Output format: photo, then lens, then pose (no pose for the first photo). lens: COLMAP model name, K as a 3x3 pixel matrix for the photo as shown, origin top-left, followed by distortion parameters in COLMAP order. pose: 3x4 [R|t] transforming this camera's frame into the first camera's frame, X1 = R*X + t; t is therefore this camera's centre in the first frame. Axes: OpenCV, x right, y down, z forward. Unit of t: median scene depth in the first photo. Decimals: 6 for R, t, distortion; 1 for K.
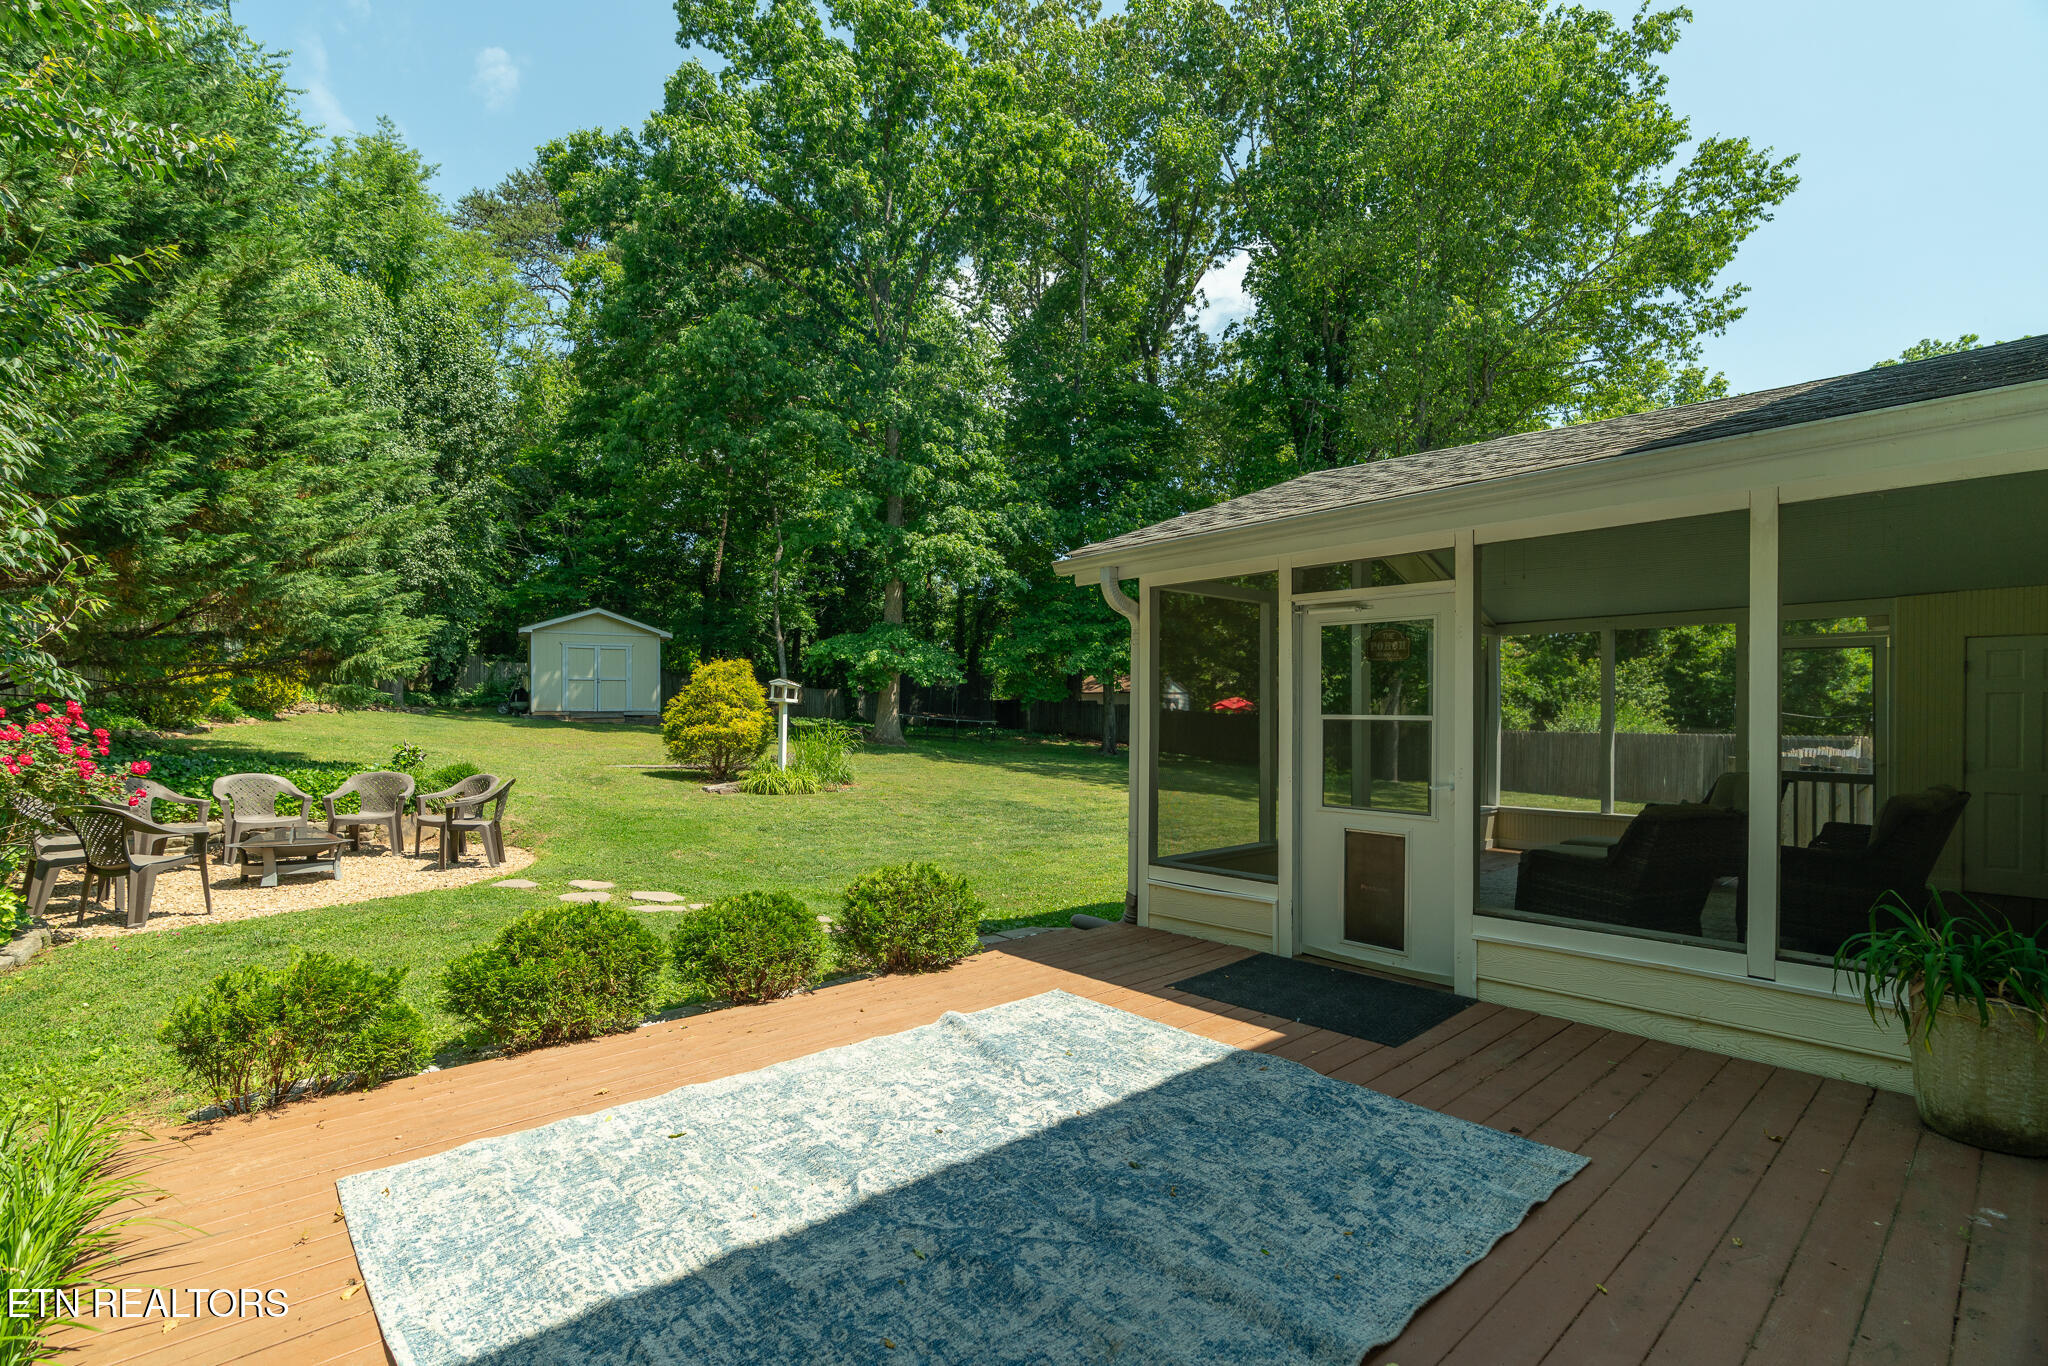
lens RADIAL K [[940.0, 0, 1019.6], [0, 940.0, 721.7], [0, 0, 1]] dist [-0.003296, 0.000238]
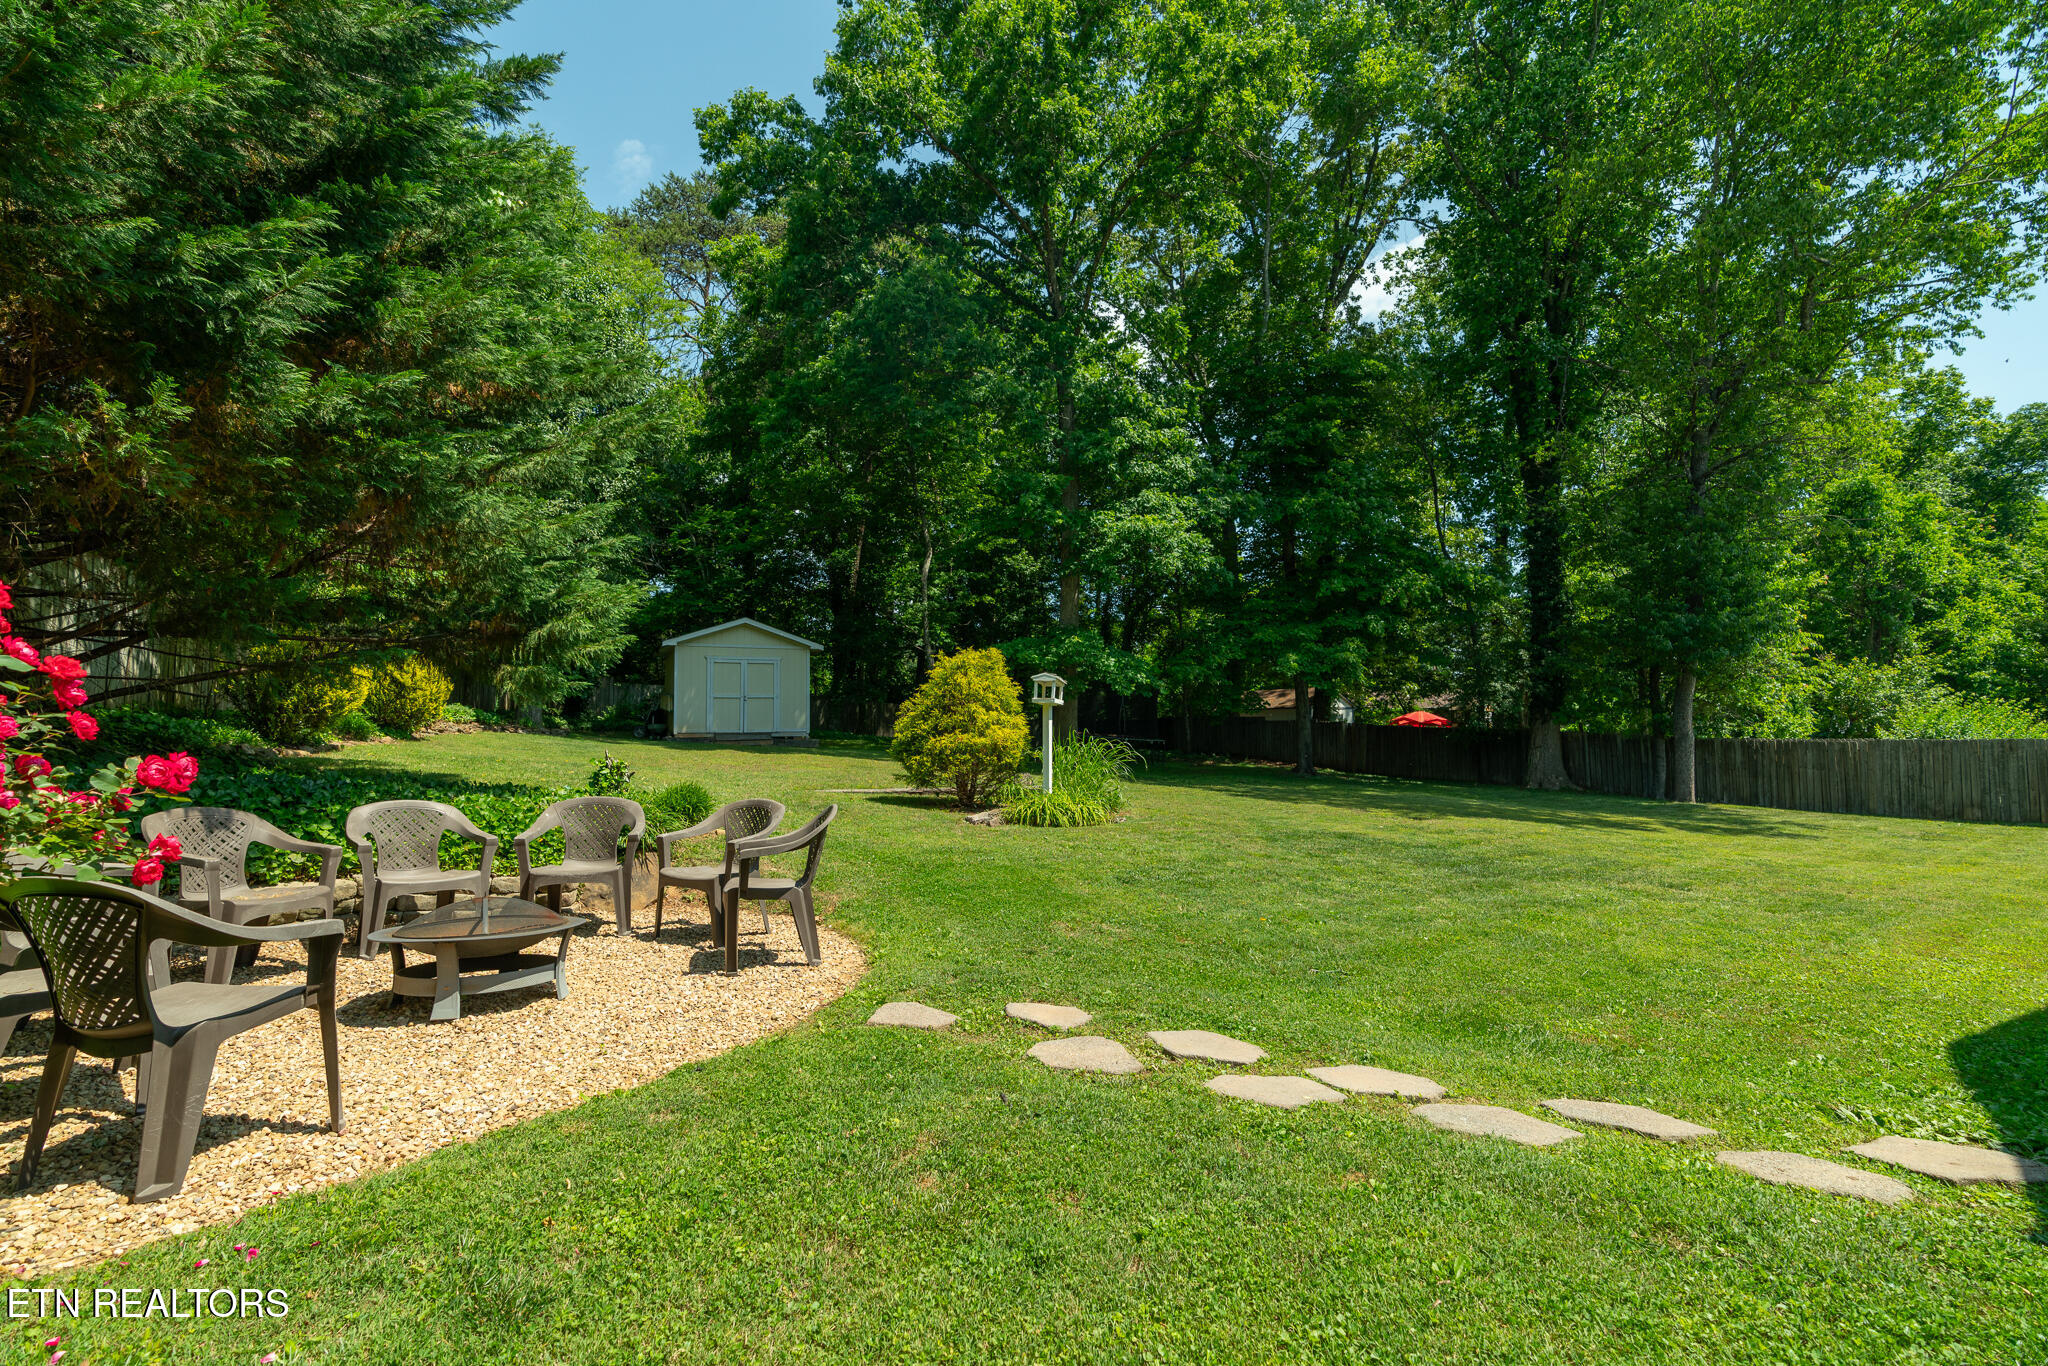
lens RADIAL K [[942.2, 0, 1024.0], [0, 942.2, 683.0], [0, 0, 1]] dist [-0.008817, 0.000368]
pose [[0.996633, -0.018821, -0.079805, -0.224215], [0.013220, 0.997449, -0.070146, 0.016735], [0.080922, 0.068855, 0.994339, 0.256058]]
